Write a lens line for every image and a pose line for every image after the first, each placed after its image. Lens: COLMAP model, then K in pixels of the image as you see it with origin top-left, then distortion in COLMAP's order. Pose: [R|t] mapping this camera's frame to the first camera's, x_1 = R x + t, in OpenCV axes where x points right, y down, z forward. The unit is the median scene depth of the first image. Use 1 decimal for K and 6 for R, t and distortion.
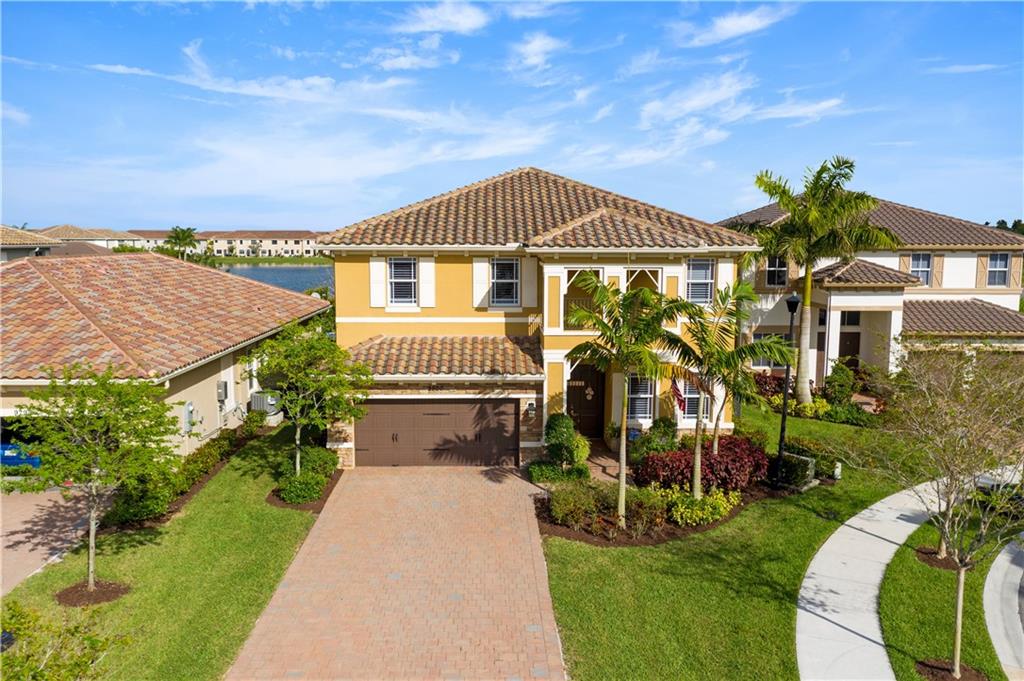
lens RADIAL K [[790.4, 0, 512.0], [0, 790.4, 340.5], [0, 0, 1]] dist [-0.006520, -0.005977]
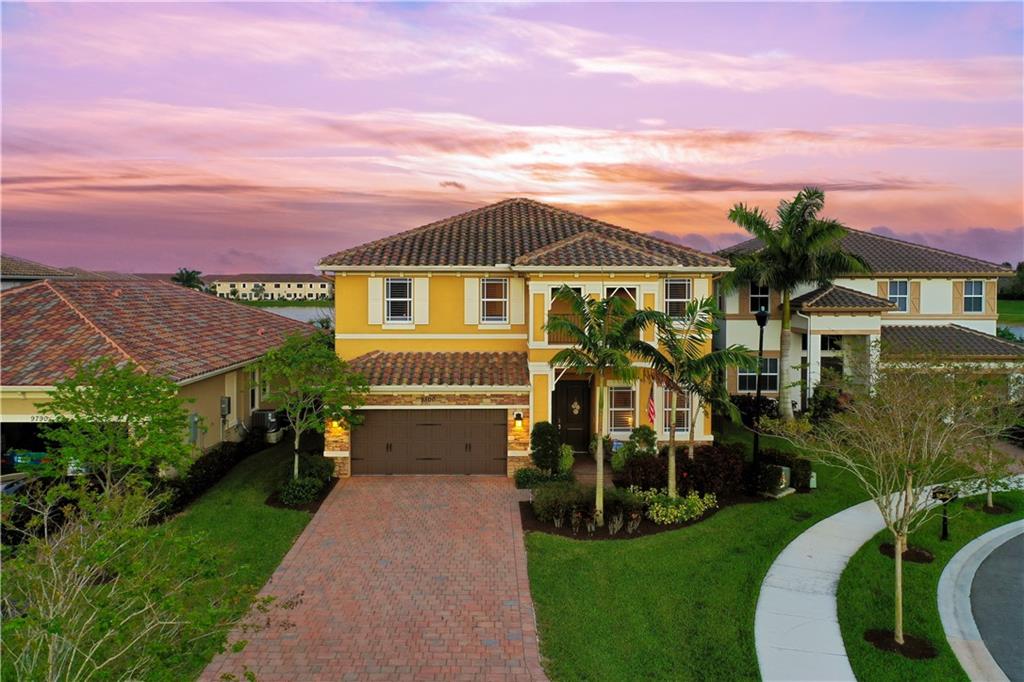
lens RADIAL K [[800.2, 0, 510.5], [0, 800.2, 306.2], [0, 0, 1]] dist [0.000359, 0.001190]
pose [[0.999979, -0.000908, -0.006461, 0.021369], [0.000259, 0.995007, -0.099805, 0.043630], [0.006519, 0.099801, 0.994986, -0.079529]]
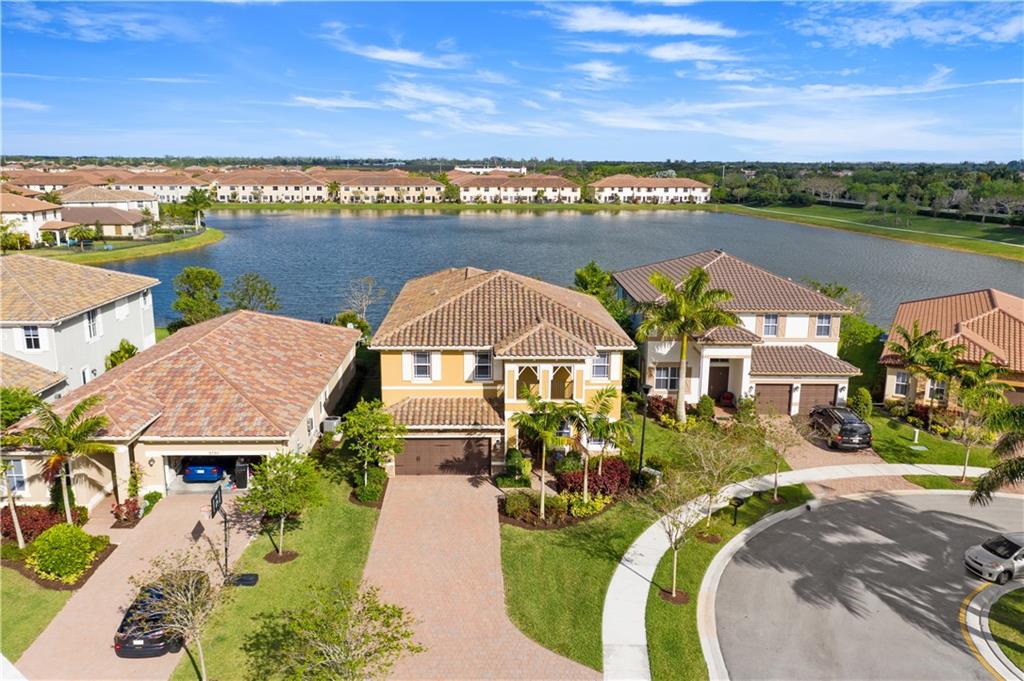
lens RADIAL K [[775.7, 0, 512.0], [0, 775.7, 340.5], [0, 0, 1]] dist [-0.007459, 0.002470]
pose [[0.999942, 0.004010, 0.010017, 0.037499], [-0.004889, 0.995984, 0.089399, -0.289752], [-0.009618, -0.089443, 0.995946, -0.664060]]
